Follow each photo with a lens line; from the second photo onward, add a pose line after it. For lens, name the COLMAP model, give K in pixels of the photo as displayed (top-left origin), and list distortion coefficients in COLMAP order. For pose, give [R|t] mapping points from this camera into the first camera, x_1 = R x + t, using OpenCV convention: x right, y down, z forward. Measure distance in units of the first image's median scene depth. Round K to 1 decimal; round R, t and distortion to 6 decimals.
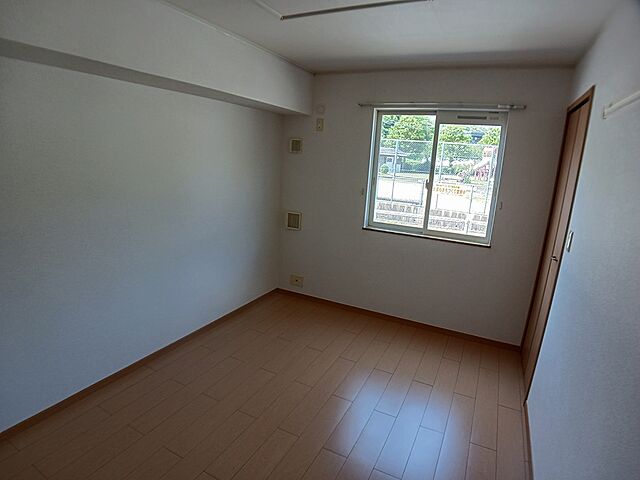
lens RADIAL K [[349.1, 0, 320.0], [0, 349.1, 240.0], [0, 0, 1]] dist [-0.098410, 0.000848]
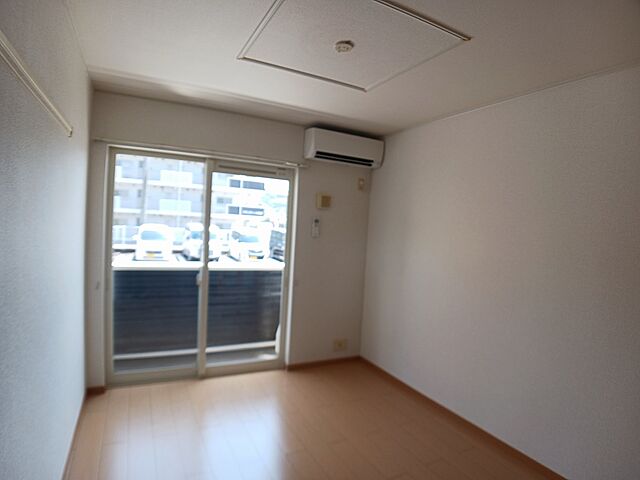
lens RADIAL K [[349.1, 0, 320.0], [0, 349.1, 240.0], [0, 0, 1]] dist [-0.098410, 0.000848]
pose [[0.588148, -0.060265, 0.806505, -0.330396], [0.149059, 0.988214, -0.034859, -0.057401], [-0.794898, 0.140718, 0.590199, 0.168755]]
